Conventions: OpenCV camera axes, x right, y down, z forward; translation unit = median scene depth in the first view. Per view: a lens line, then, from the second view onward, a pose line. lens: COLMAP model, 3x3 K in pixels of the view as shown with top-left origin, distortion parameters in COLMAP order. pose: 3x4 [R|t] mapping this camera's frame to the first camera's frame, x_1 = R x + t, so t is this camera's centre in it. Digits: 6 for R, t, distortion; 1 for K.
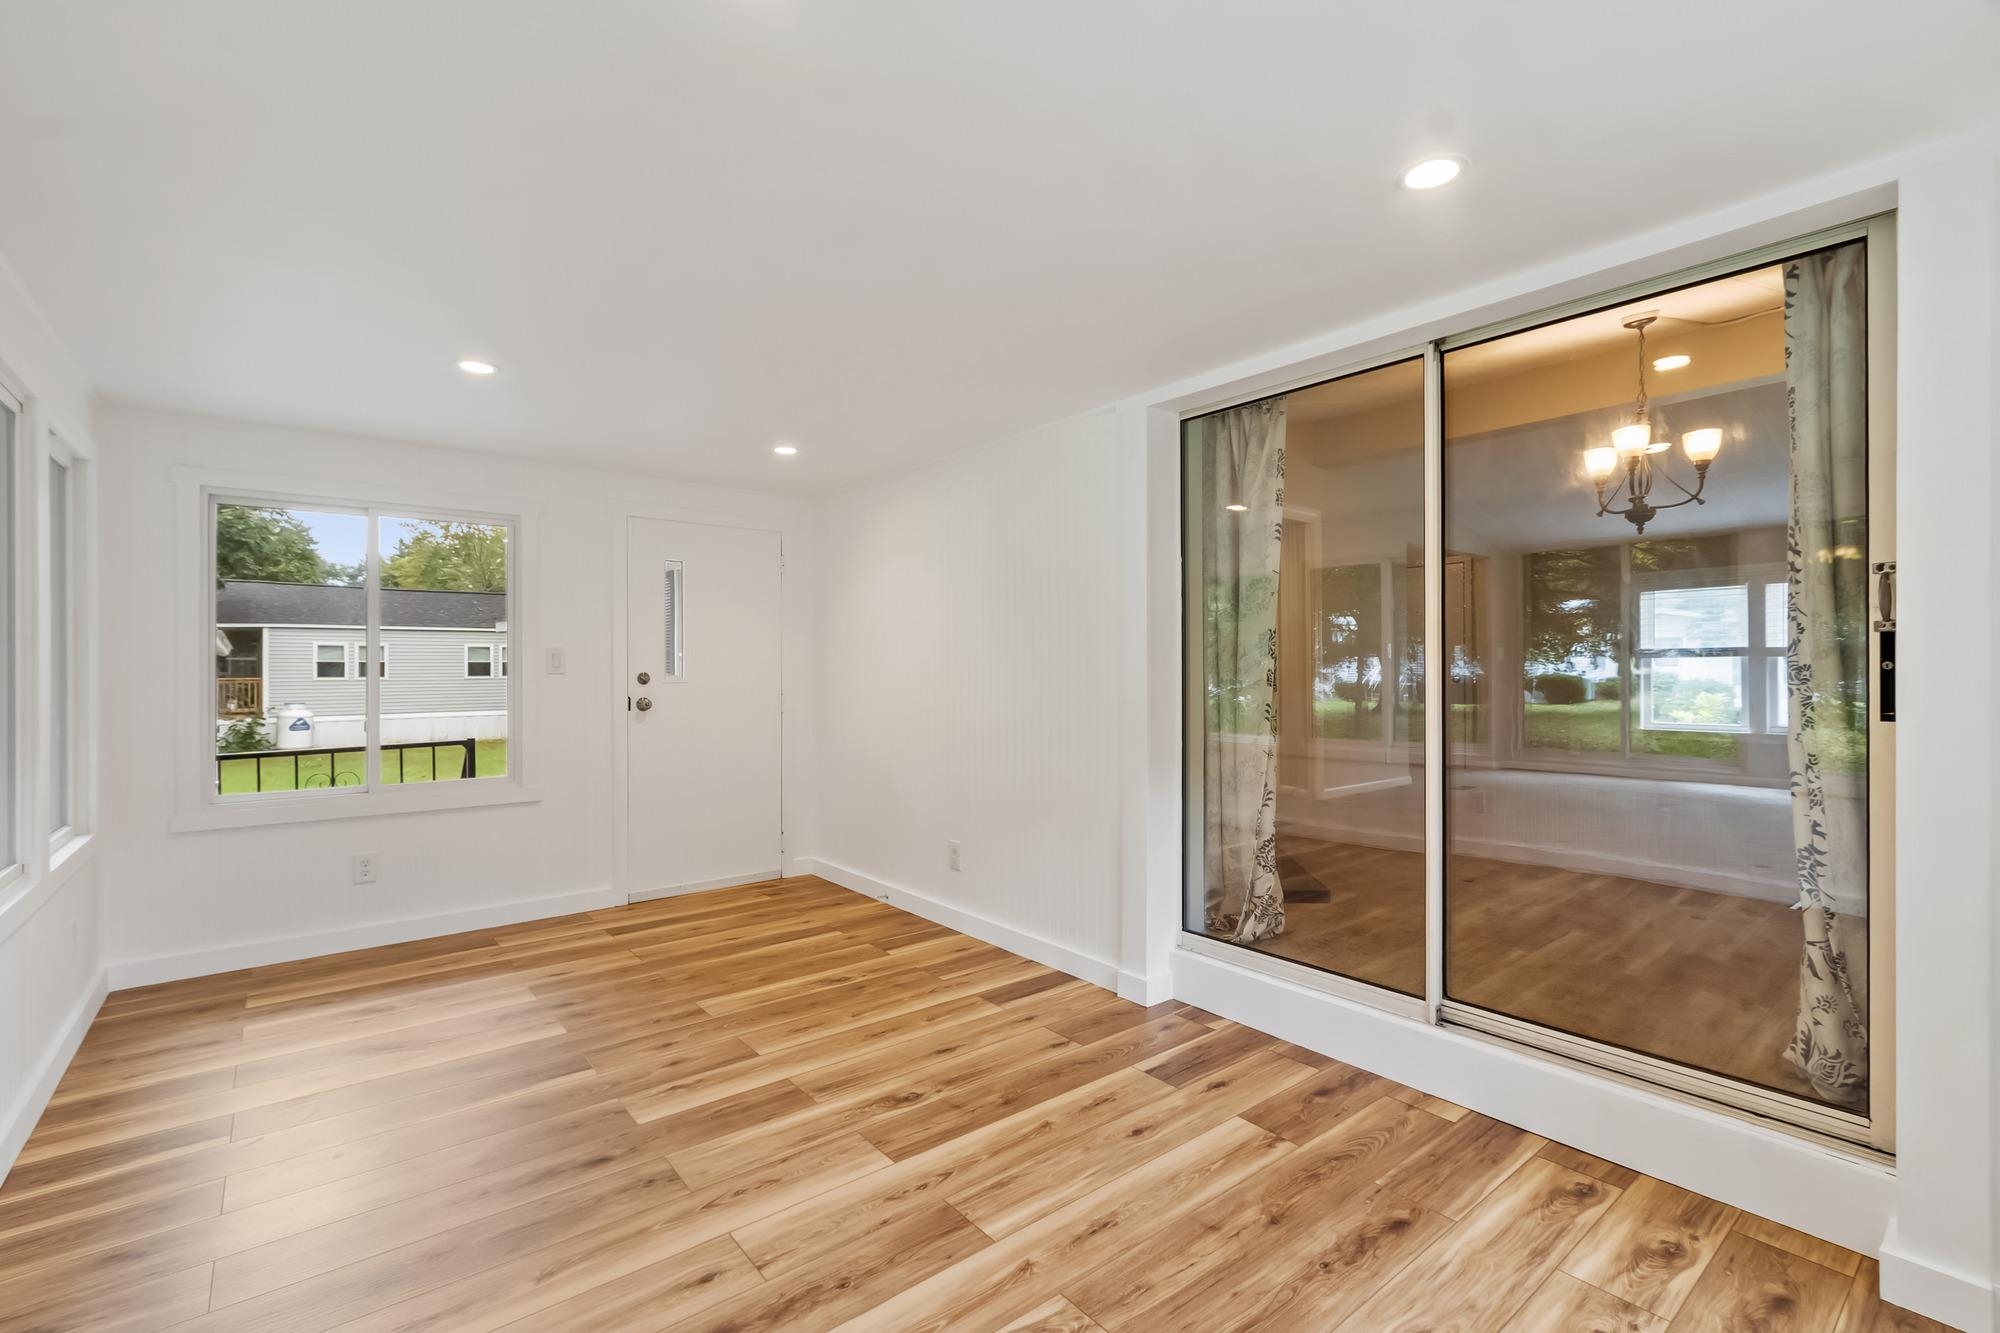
lens RADIAL K [[883.8, 0, 975.3], [0, 883.8, 681.8], [0, 0, 1]] dist [0.000417, 0.000113]
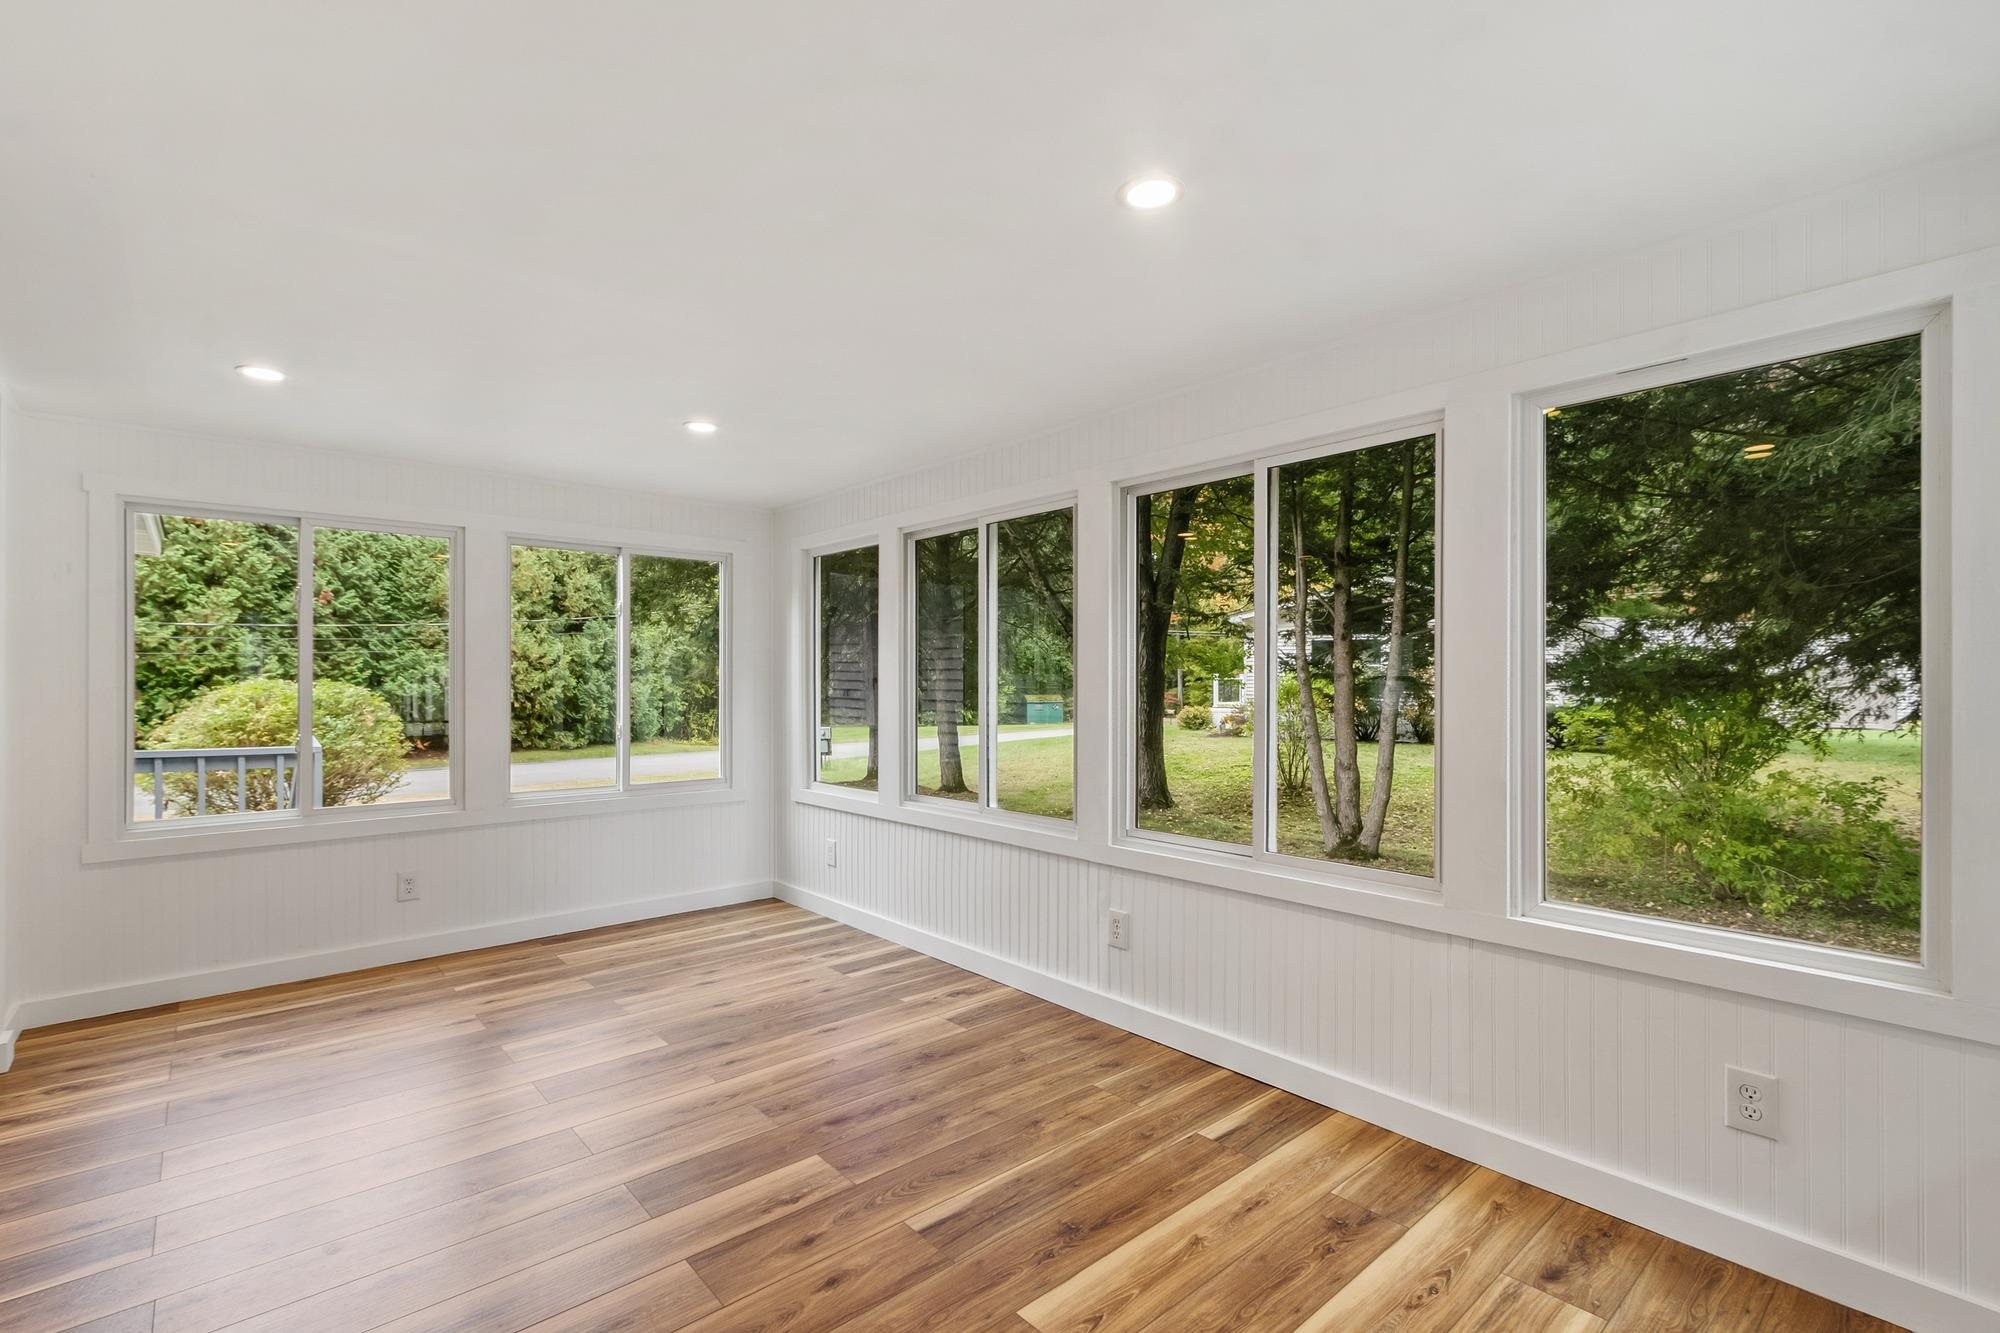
lens RADIAL K [[890.1, 0, 988.1], [0, 890.1, 677.9], [0, 0, 1]] dist [-0.002119, 0.000383]
pose [[-0.998595, -0.000996, -0.052978, -0.472647], [-0.001104, 0.999997, 0.002018, -0.027152], [0.052976, 0.002074, -0.998594, 1.820985]]
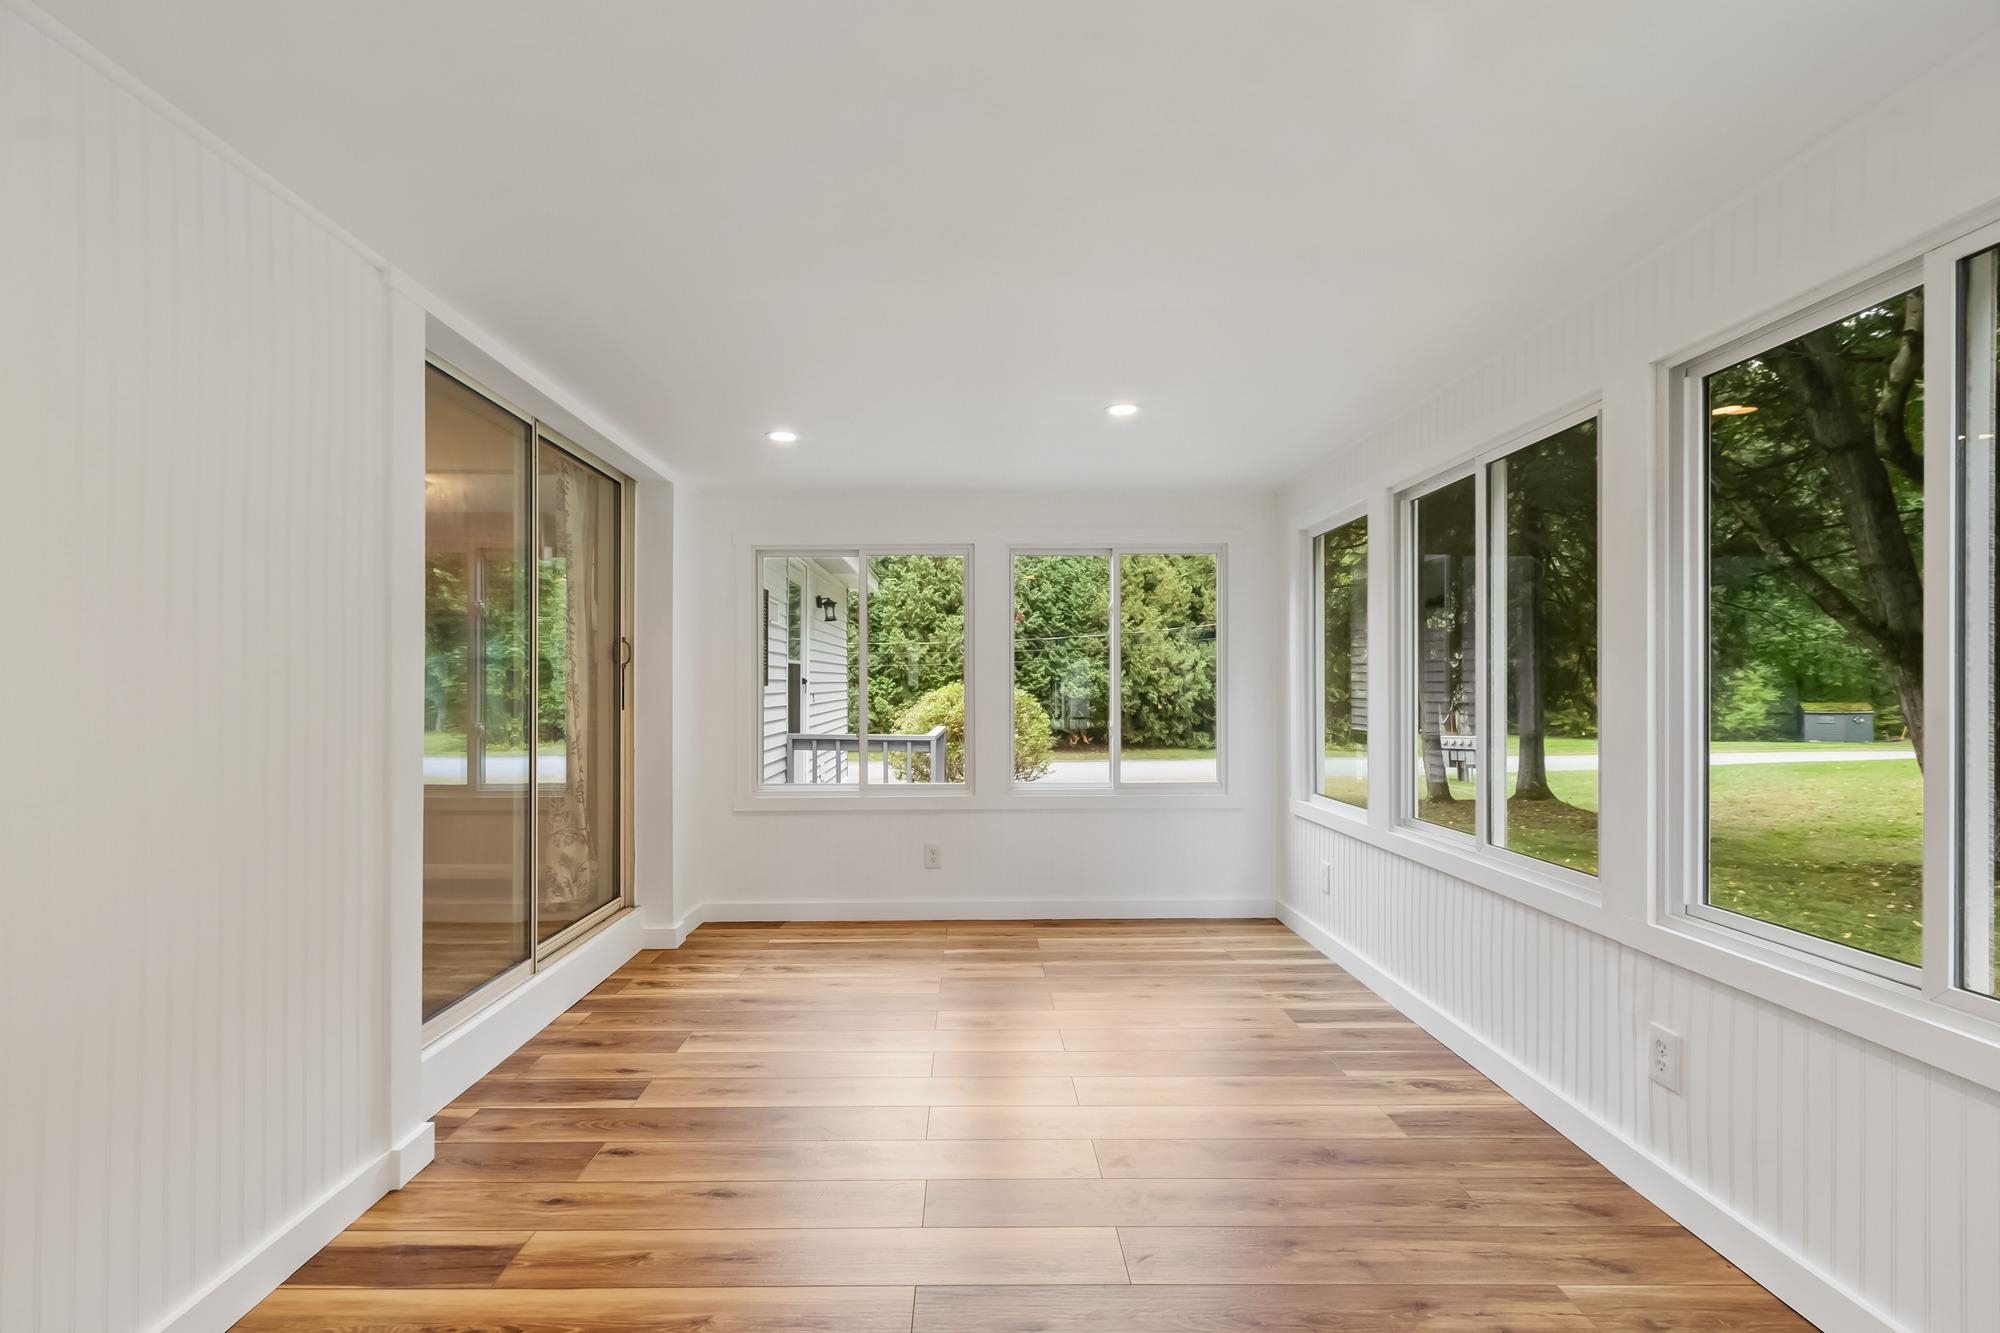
lens RADIAL K [[883.8, 0, 975.3], [0, 883.8, 681.8], [0, 0, 1]] dist [0.000417, 0.000113]
pose [[-0.791921, 0.004714, 0.610606, -0.718525], [0.005850, 0.999983, -0.000133, -0.013702], [-0.610596, 0.003467, -0.791935, 1.590744]]
